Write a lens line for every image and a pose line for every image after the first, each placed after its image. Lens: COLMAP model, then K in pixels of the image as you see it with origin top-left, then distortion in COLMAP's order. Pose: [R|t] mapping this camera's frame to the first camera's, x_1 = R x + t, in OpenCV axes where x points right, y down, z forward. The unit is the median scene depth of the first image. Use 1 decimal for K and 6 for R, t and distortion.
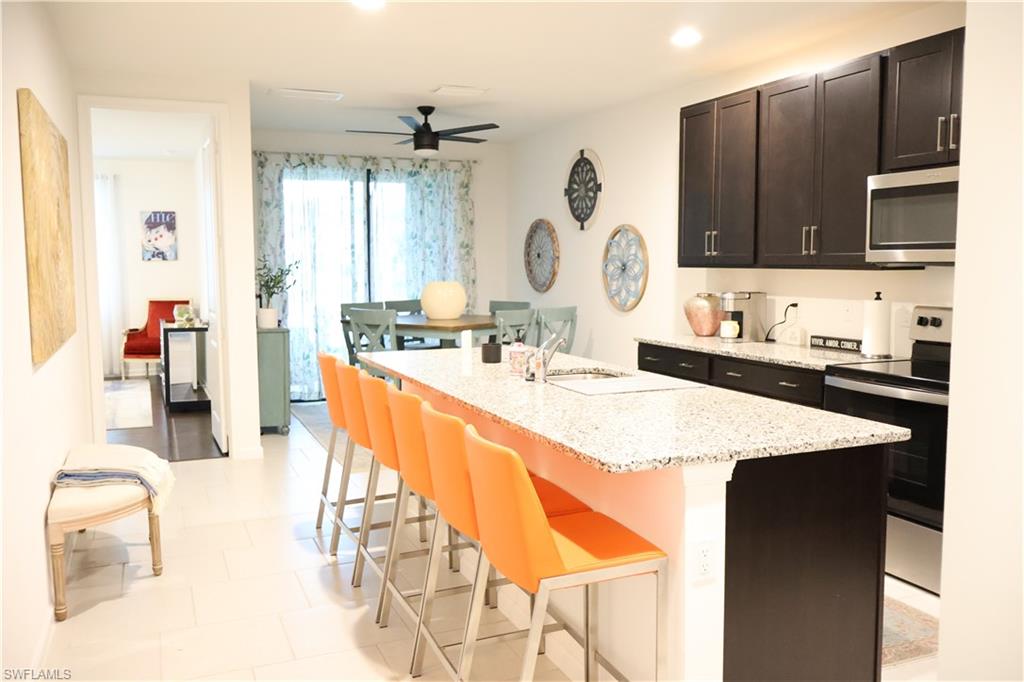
lens RADIAL K [[848.5, 0, 493.4], [0, 848.5, 337.8], [0, 0, 1]] dist [-0.014132, 0.011145]
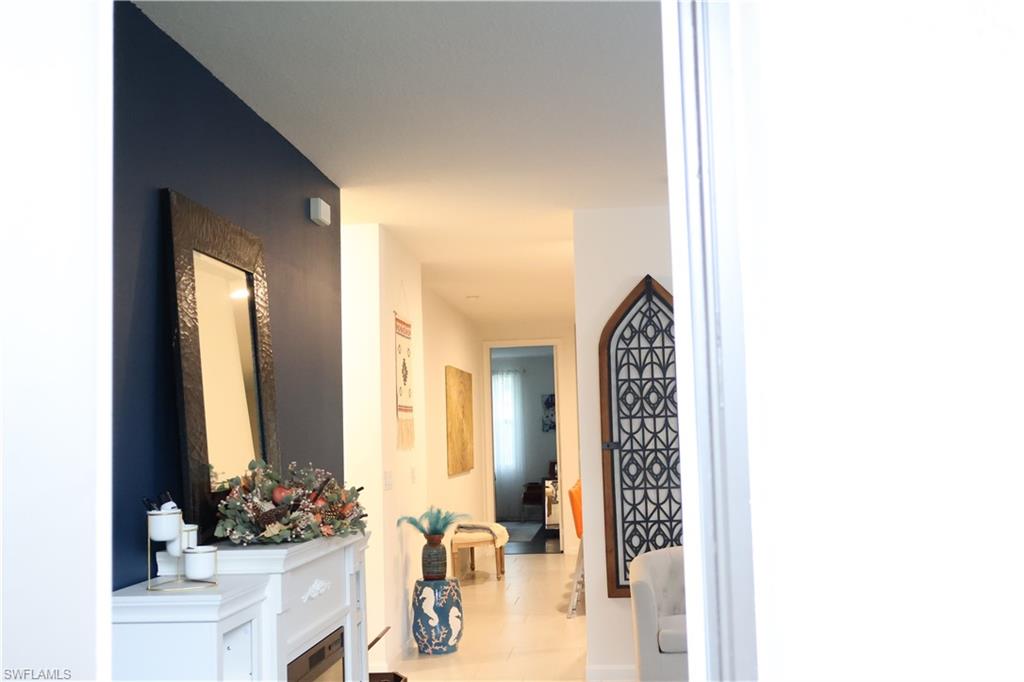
lens RADIAL K [[1066.9, 0, 511.5], [0, 1066.9, 341.2], [0, 0, 1]] dist [-0.014279, 0.000000]
pose [[0.886350, -0.057569, -0.459422, 0.316470], [-0.021907, 0.985915, -0.165807, 0.046891], [0.462497, 0.157028, 0.872605, -0.499385]]
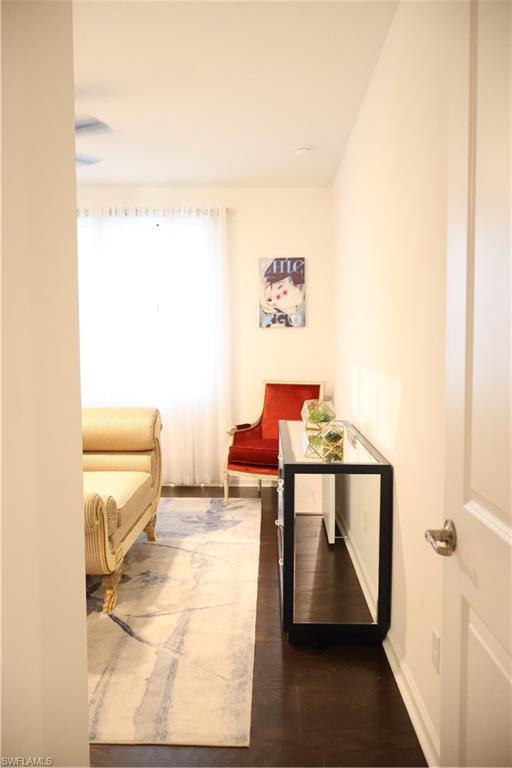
lens RADIAL K [[636.4, 0, 255.4], [0, 636.4, 384.9], [0, 0, 1]] dist [-0.014132, 0.011145]
pose [[0.916166, 0.030776, -0.399615, -0.200816], [-0.037386, 0.999263, -0.008755, -0.037591], [0.399051, 0.022961, 0.916641, 0.506076]]
